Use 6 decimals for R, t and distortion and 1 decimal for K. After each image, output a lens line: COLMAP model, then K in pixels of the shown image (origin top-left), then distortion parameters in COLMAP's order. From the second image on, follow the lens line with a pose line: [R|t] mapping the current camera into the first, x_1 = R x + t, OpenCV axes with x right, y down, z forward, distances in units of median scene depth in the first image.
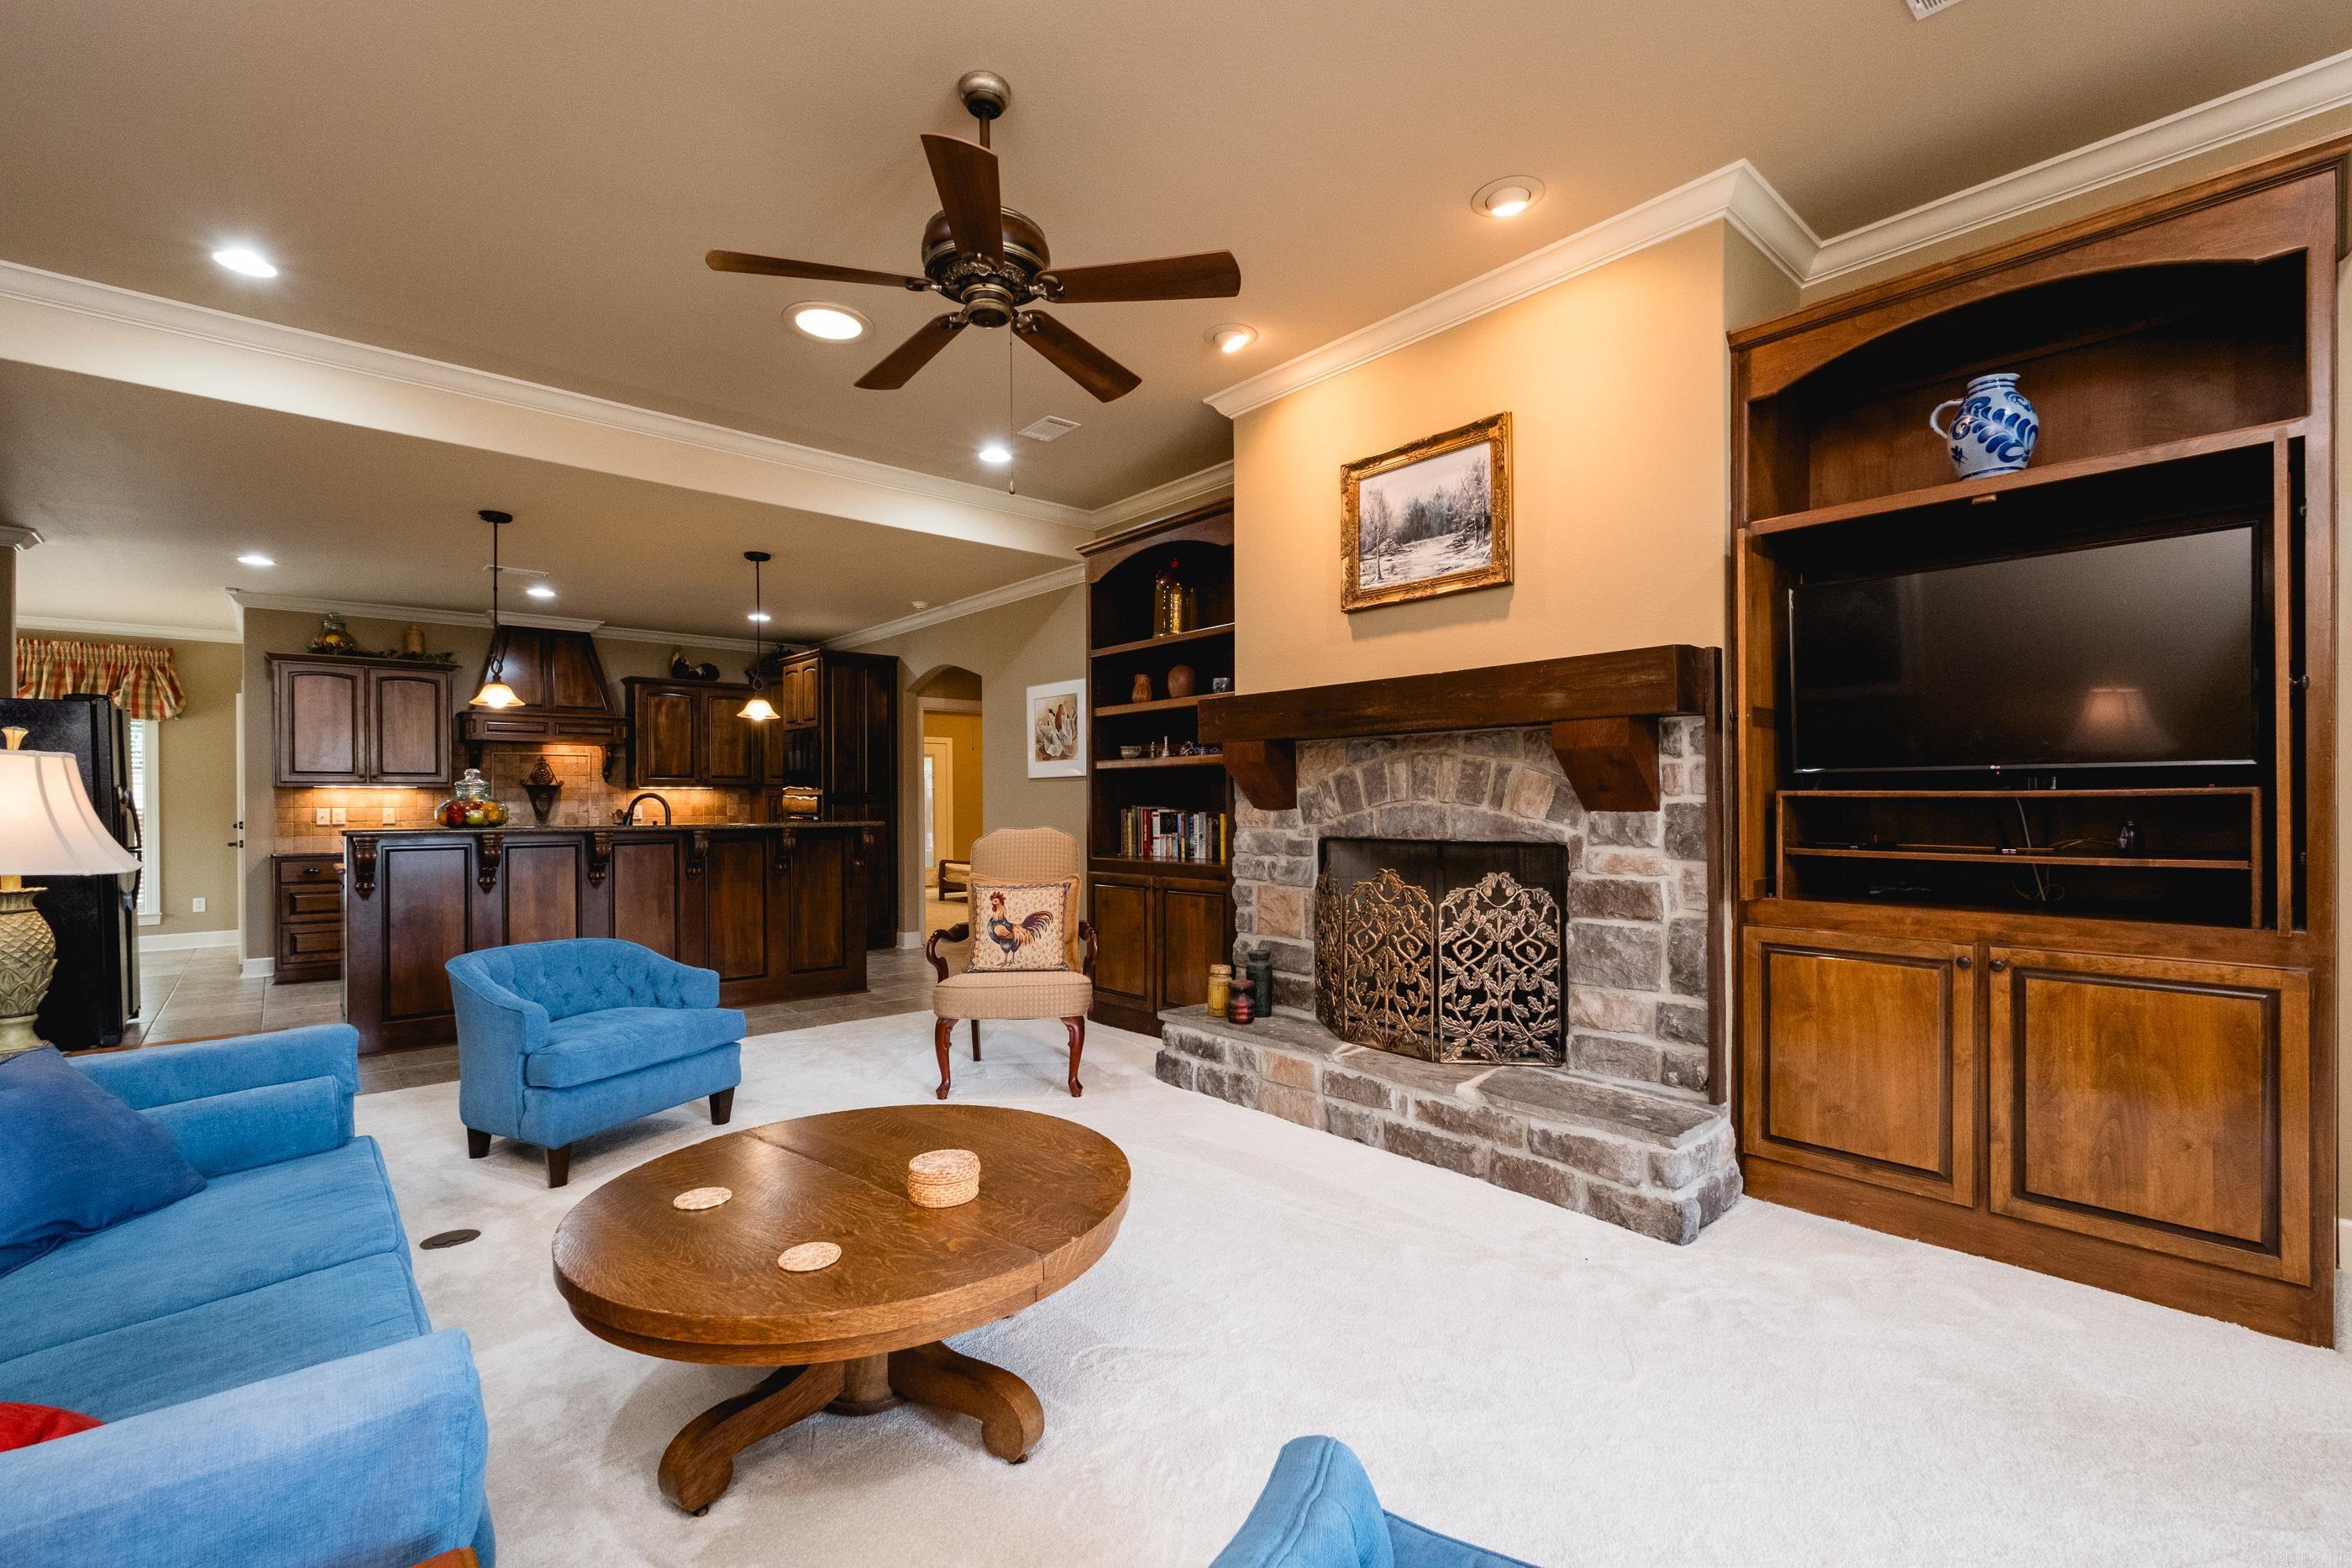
lens RADIAL K [[1026.4, 0, 1179.7], [0, 1026.4, 803.4], [0, 0, 1]] dist [0.007251, -0.006042]
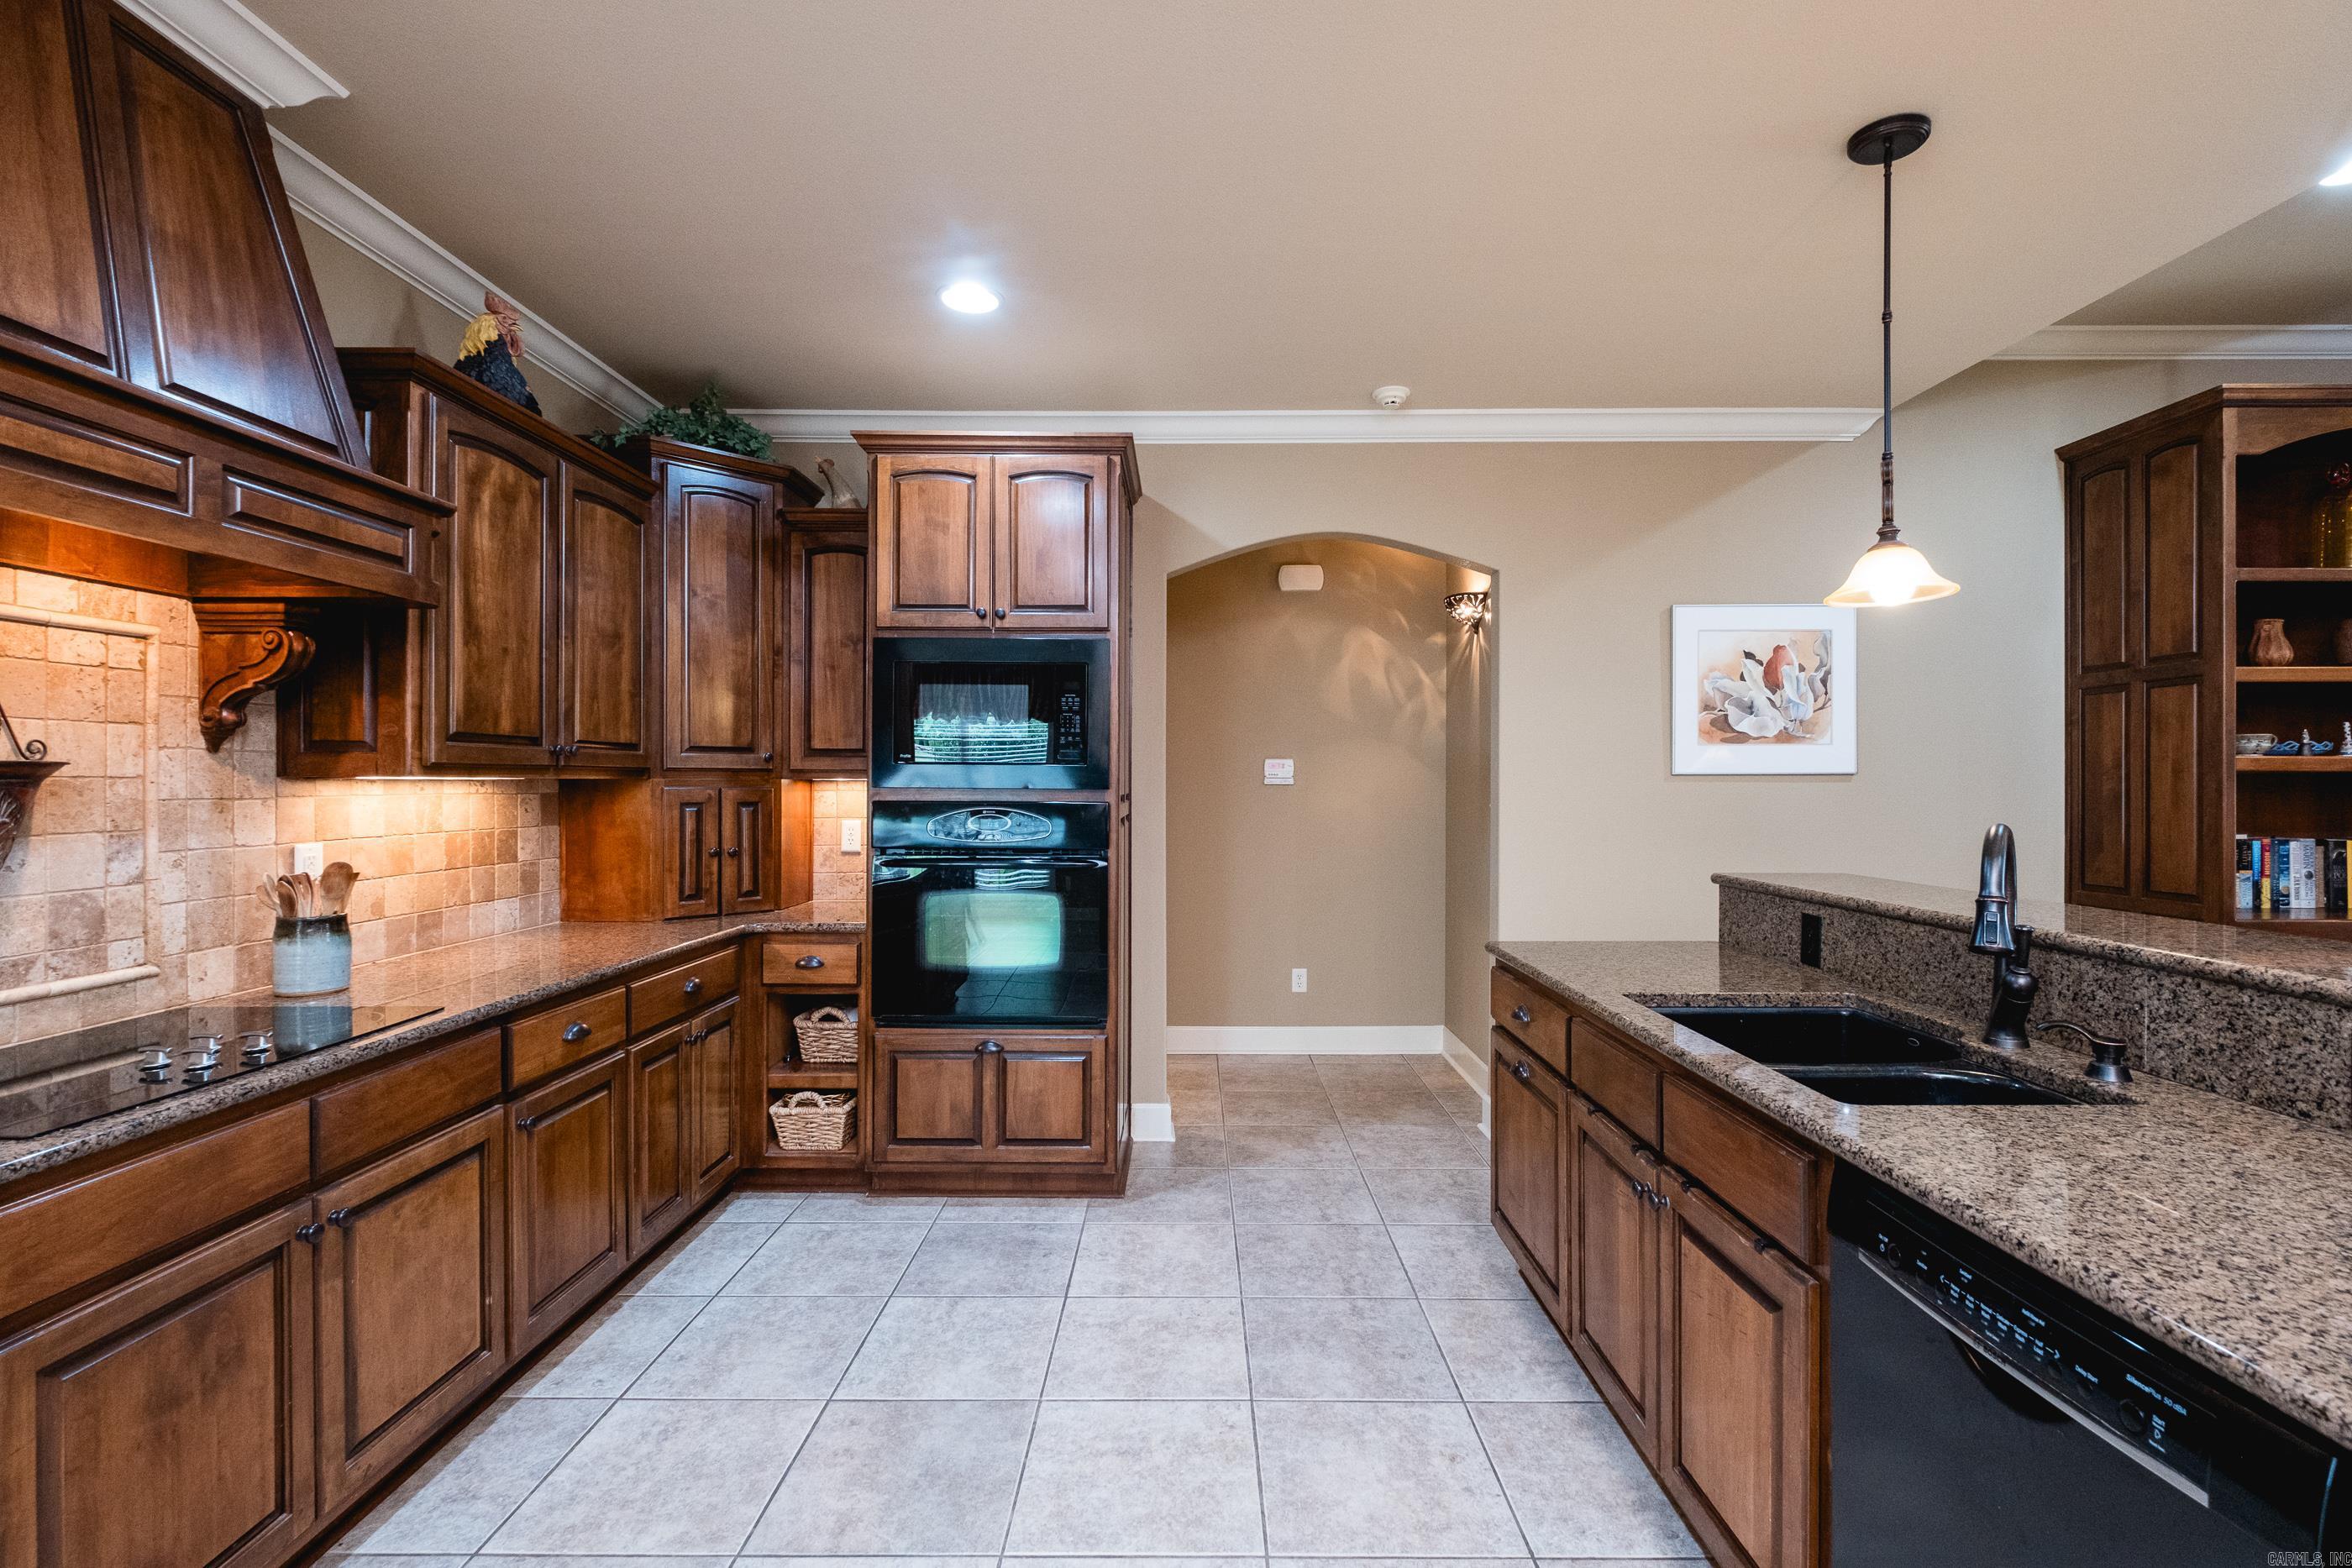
lens RADIAL K [[1026.4, 0, 1181.9], [0, 1026.4, 787.4], [0, 0, 1]] dist [0.007251, -0.006042]
pose [[0.667200, 0.002710, 0.744874, -1.218792], [-0.003049, 0.999995, -0.000907, -0.026866], [-0.744872, -0.001666, 0.667205, 1.383794]]
